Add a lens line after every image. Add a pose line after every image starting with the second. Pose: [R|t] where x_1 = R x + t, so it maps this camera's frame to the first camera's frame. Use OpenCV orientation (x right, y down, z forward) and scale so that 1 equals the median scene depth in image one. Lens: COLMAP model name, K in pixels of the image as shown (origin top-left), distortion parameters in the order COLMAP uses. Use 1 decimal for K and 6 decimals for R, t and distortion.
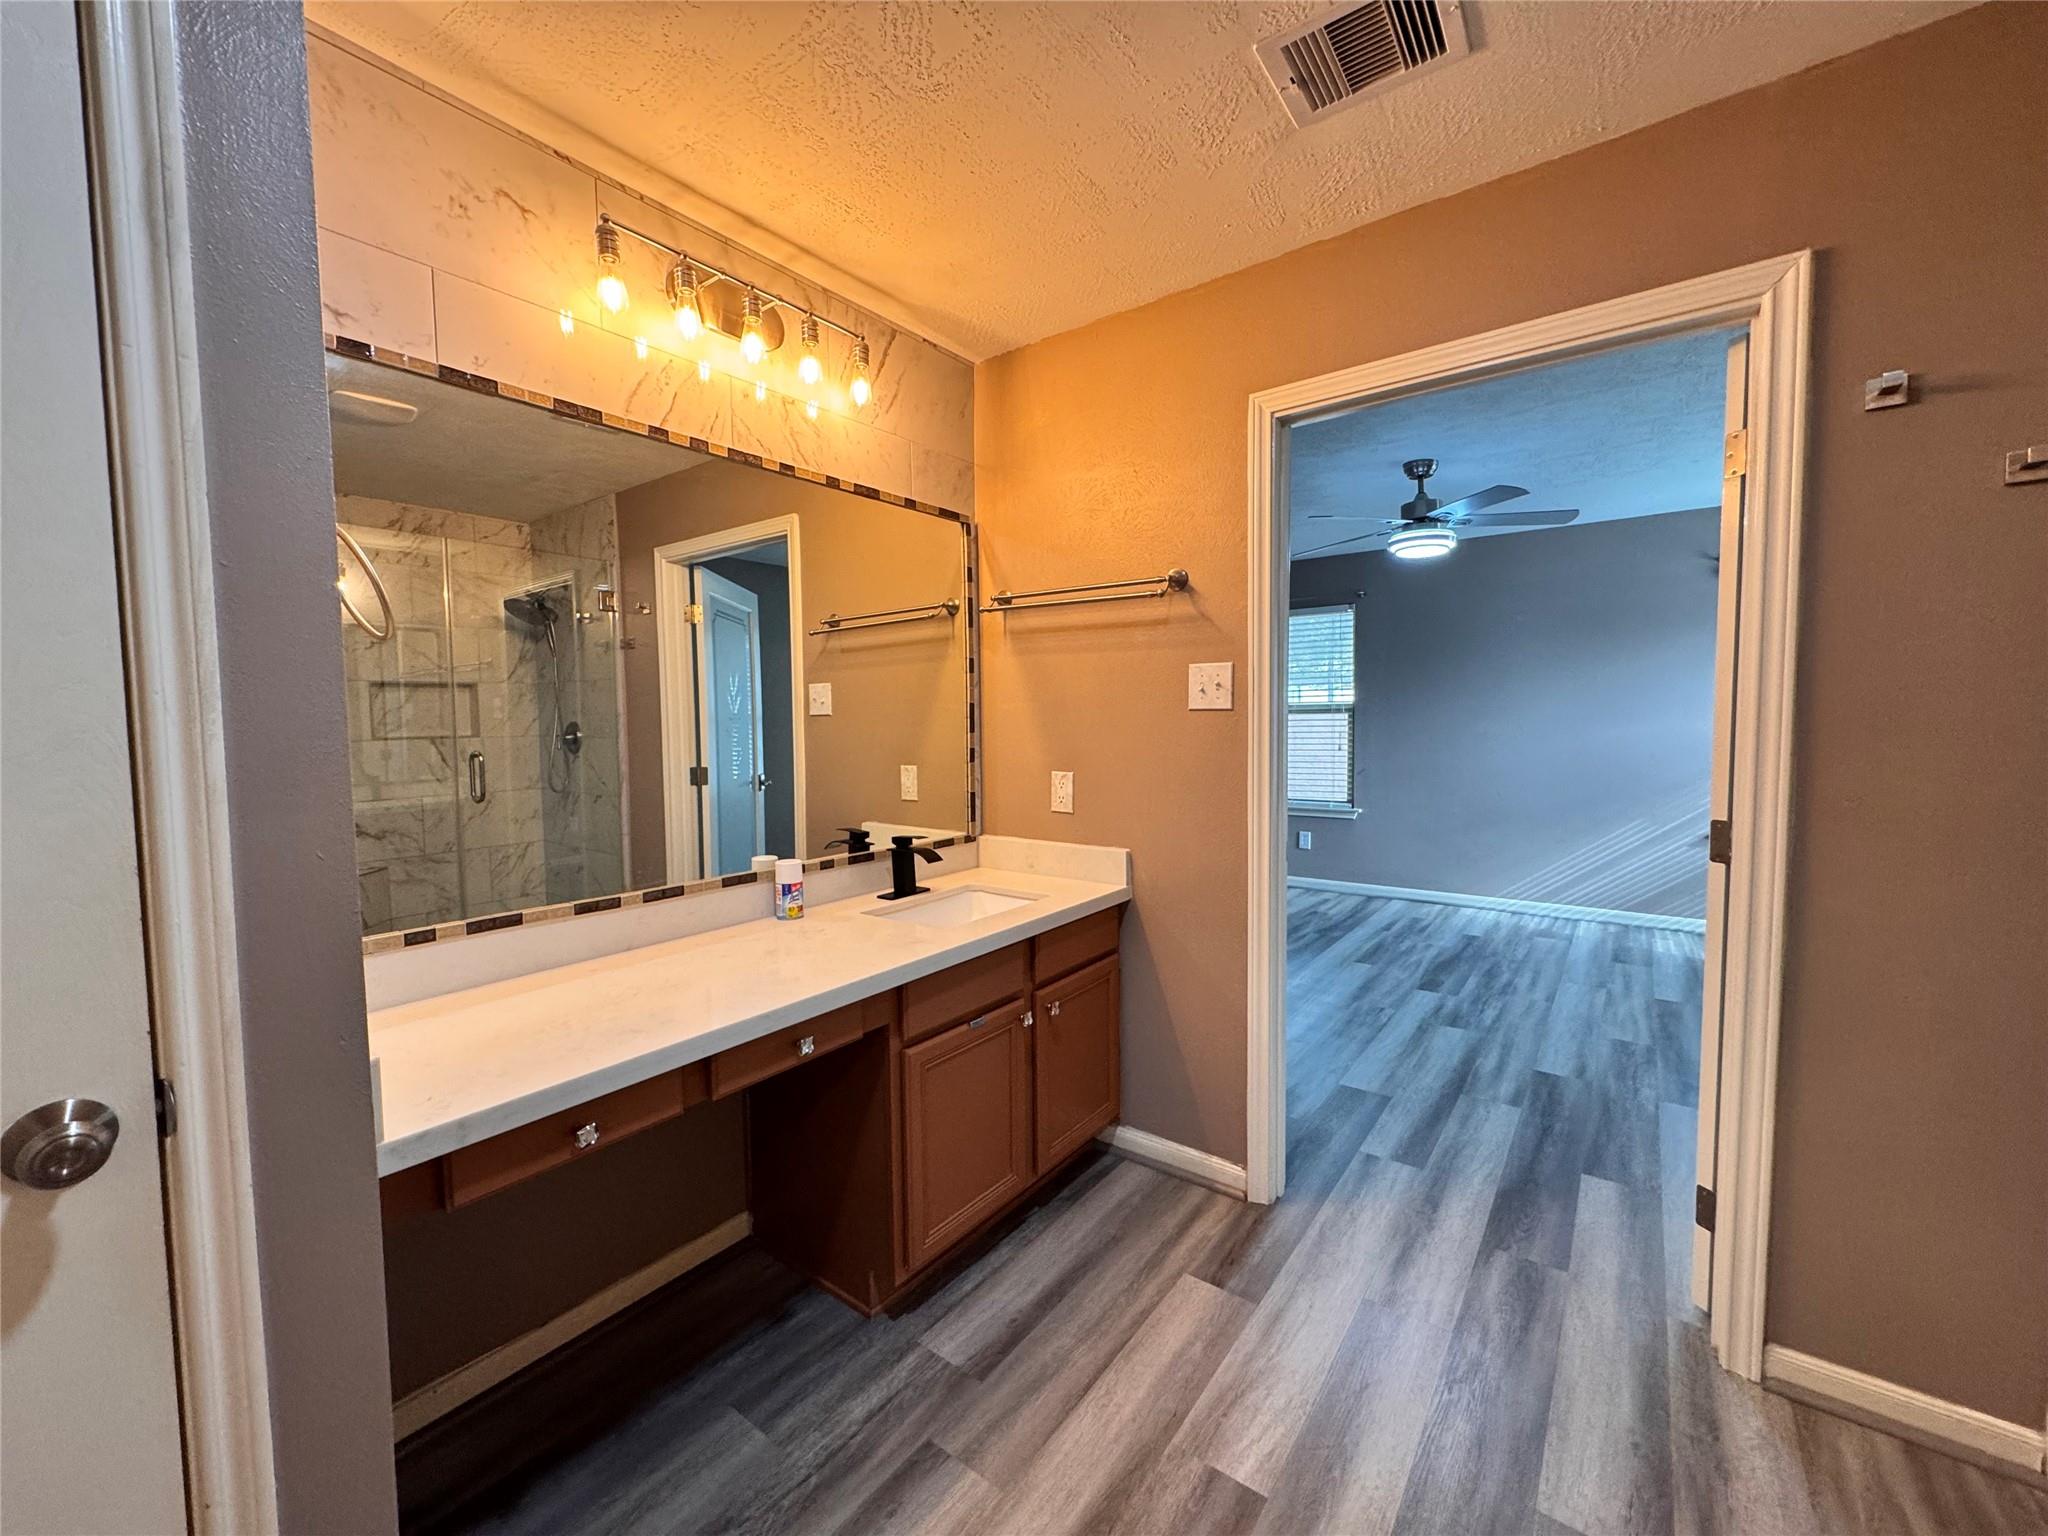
lens RADIAL K [[816.9, 0, 1021.7], [0, 816.9, 765.6], [0, 0, 1]] dist [-0.002503, 0.000297]
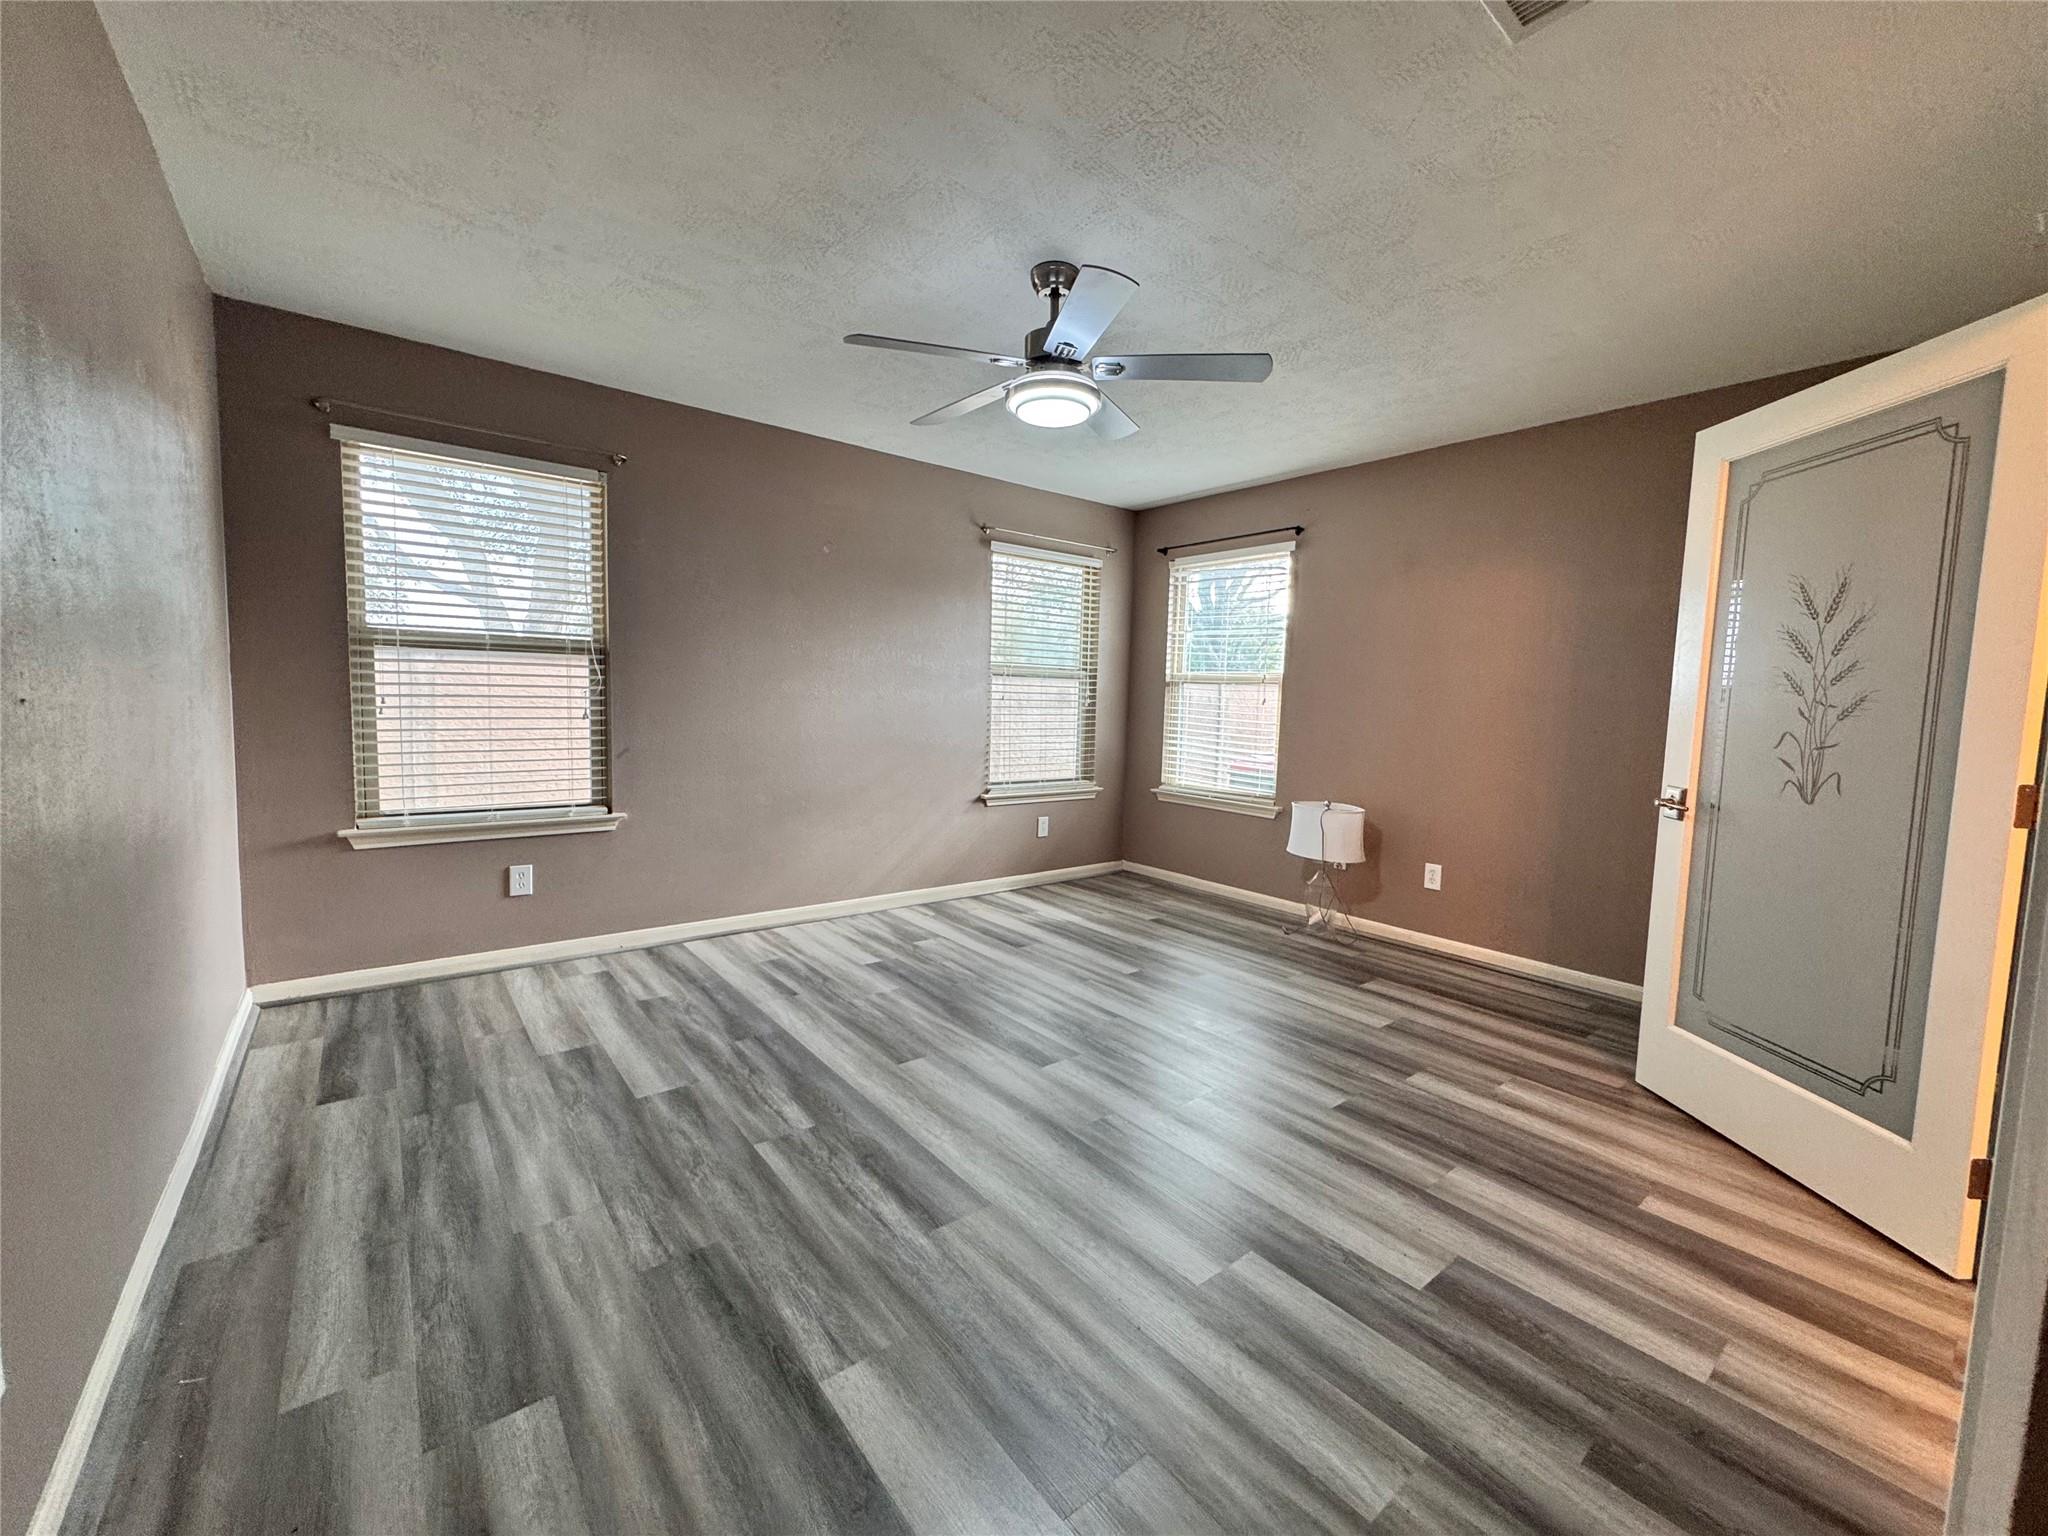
lens RADIAL K [[816.9, 0, 1021.7], [0, 816.9, 765.6], [0, 0, 1]] dist [-0.002503, 0.000297]
pose [[0.245198, -0.063207, 0.967410, -0.177450], [0.021483, 0.997982, 0.059759, -0.021359], [-0.969235, 0.006130, 0.246061, 0.911679]]
